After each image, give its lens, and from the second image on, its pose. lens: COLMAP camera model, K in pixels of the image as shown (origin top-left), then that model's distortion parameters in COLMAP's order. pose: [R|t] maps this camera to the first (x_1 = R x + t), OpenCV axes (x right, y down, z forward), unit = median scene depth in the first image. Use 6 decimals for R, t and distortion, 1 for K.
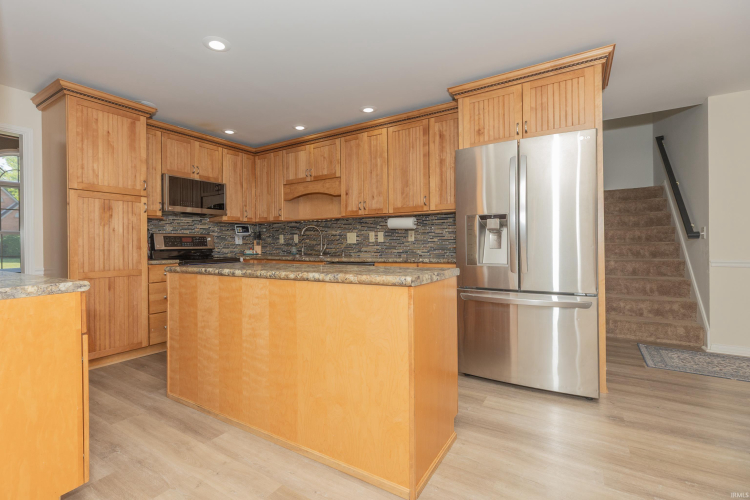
lens RADIAL K [[345.6, 0, 354.0], [0, 345.6, 241.2], [0, 0, 1]] dist [-0.000188, 0.000087]
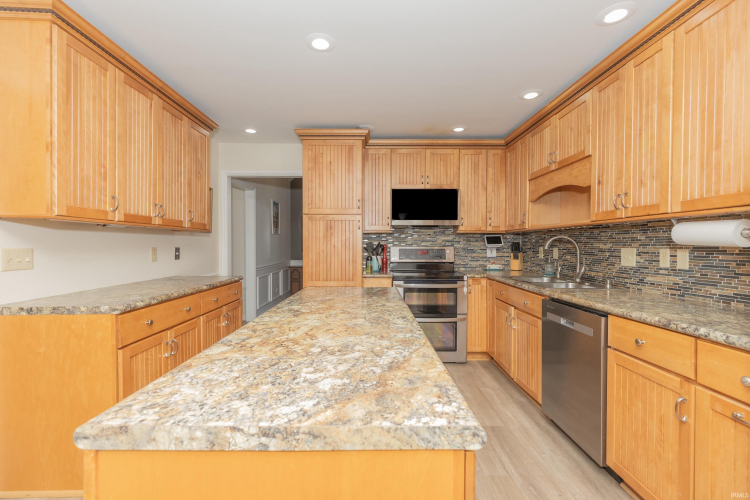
lens RADIAL K [[336.1, 0, 375.0], [0, 336.1, 250.0], [0, 0, 1]] dist [0.010809, 0.000352]
pose [[0.556834, 0.024566, -0.830260, 0.227899], [-0.001716, 0.999594, 0.028425, -0.037289], [0.830622, -0.014403, 0.556651, 0.348027]]
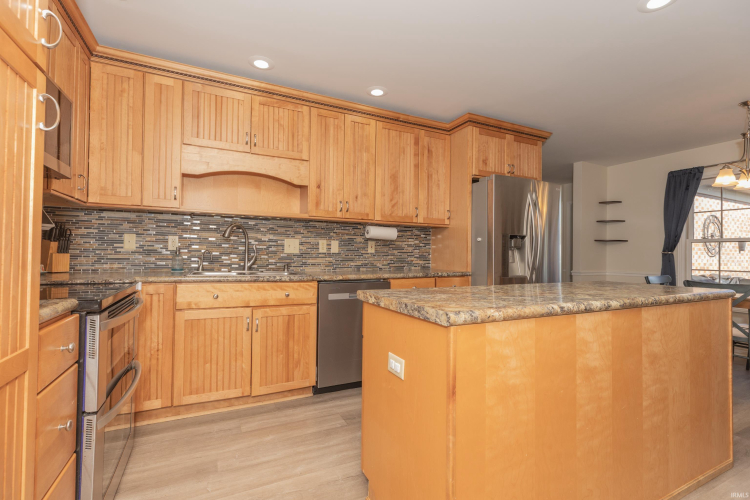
lens RADIAL K [[336.1, 0, 375.0], [0, 336.1, 250.0], [0, 0, 1]] dist [0.010809, 0.000352]
pose [[0.504496, 0.025217, 0.863046, -0.537245], [-0.027334, 0.999539, -0.013227, 0.003225], [-0.862981, -0.016917, 0.504953, 0.503208]]
